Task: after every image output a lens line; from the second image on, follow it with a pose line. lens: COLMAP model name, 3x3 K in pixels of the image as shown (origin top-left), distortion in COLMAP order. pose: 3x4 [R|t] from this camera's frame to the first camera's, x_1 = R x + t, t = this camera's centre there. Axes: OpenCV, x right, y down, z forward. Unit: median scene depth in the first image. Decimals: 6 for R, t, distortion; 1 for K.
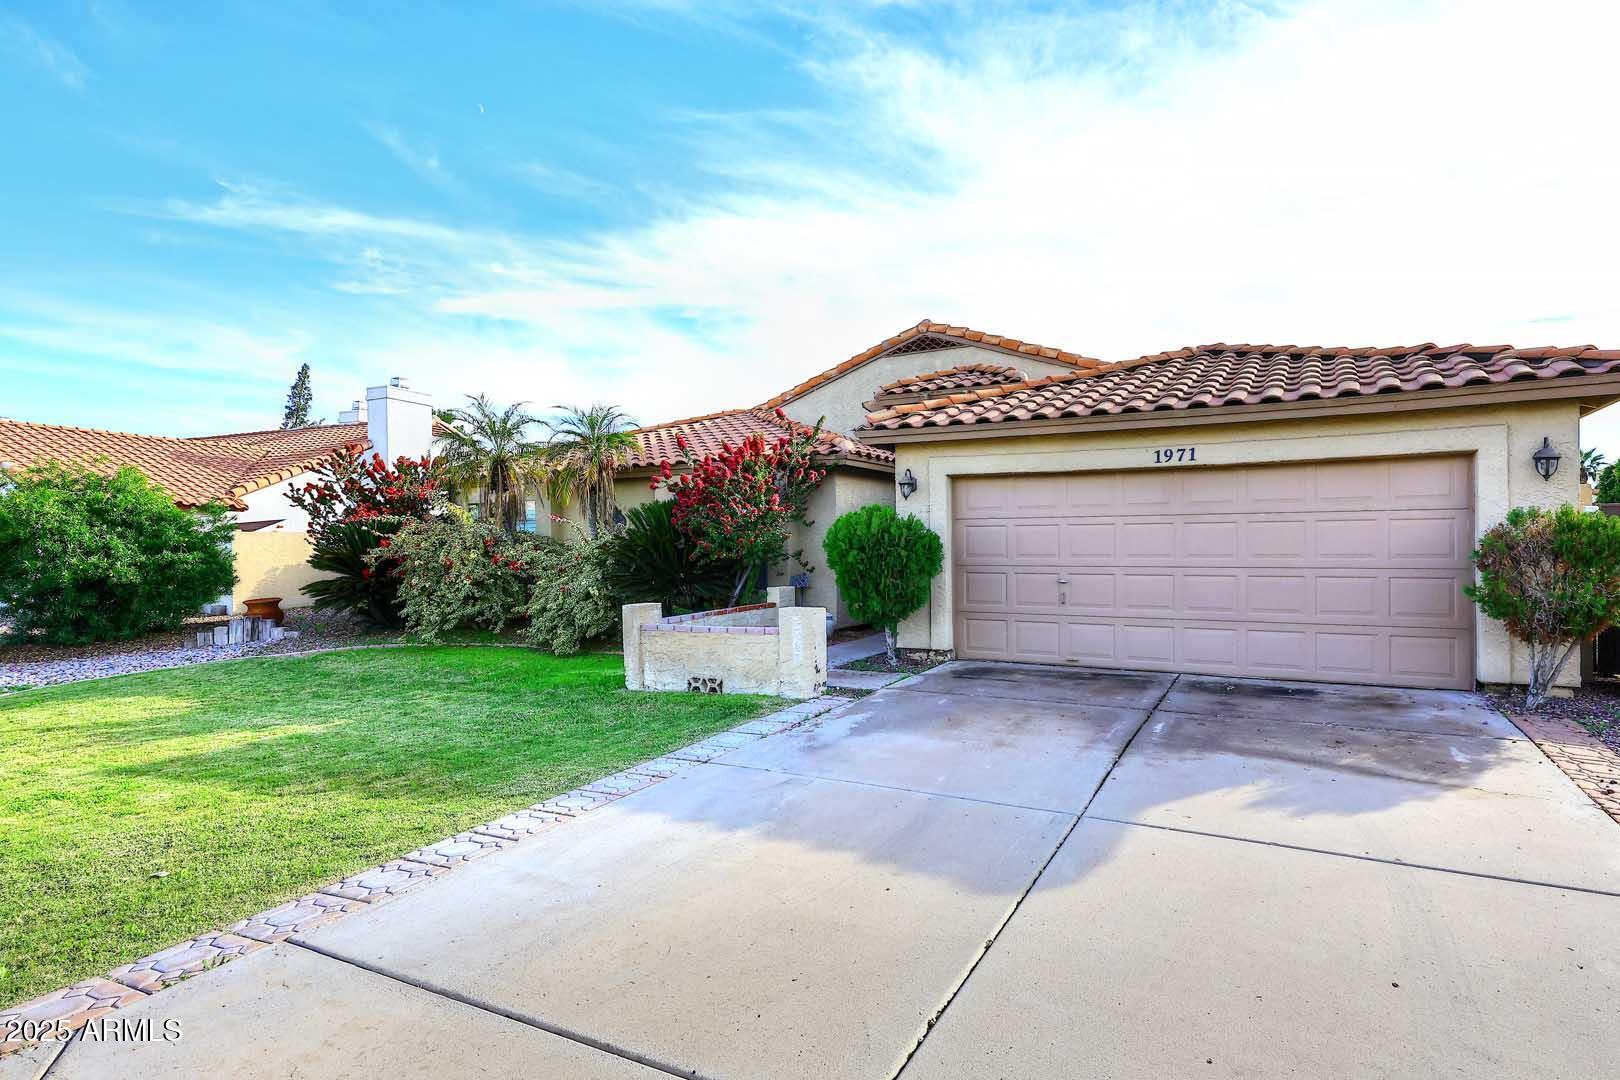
lens RADIAL K [[835.4, 0, 815.3], [0, 835.4, 545.8], [0, 0, 1]] dist [-0.011800, 0.000944]
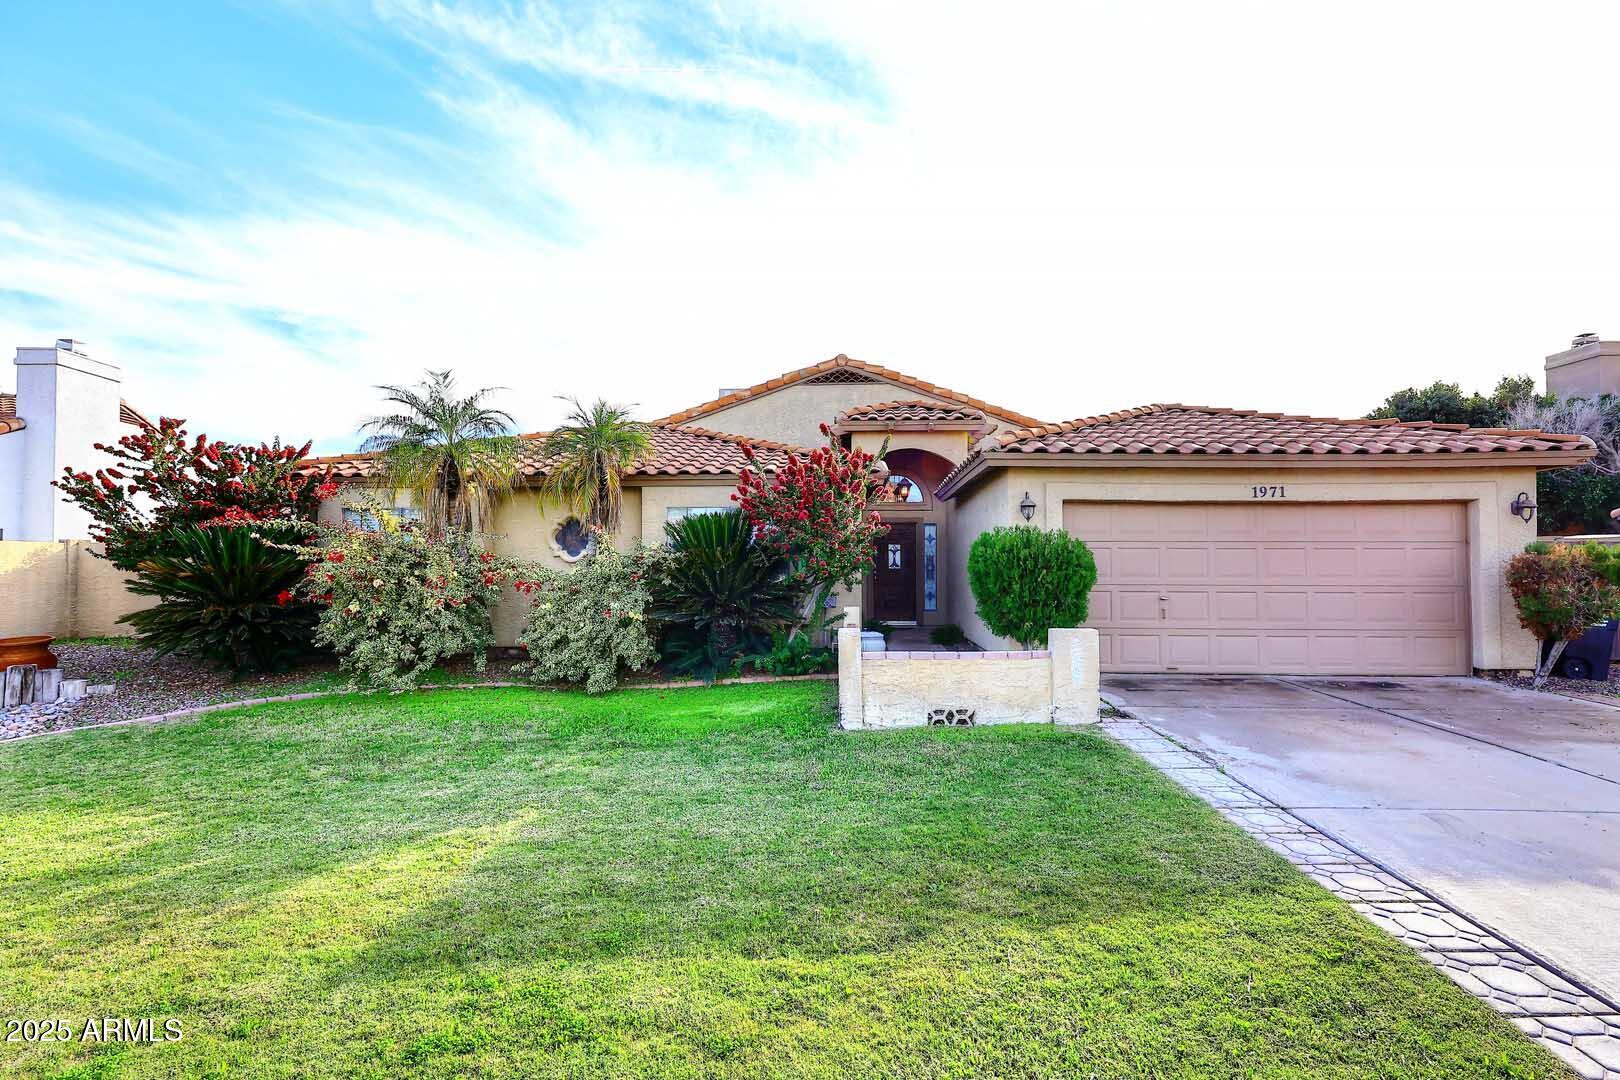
lens RADIAL K [[739.6, 0, 799.9], [0, 739.6, 548.2], [0, 0, 1]] dist [-0.004164, -0.000984]
pose [[0.898796, 0.017596, 0.438014, -0.612290], [-0.007337, 0.999658, -0.025102, 0.003682], [-0.438306, 0.019348, 0.898618, 0.331348]]
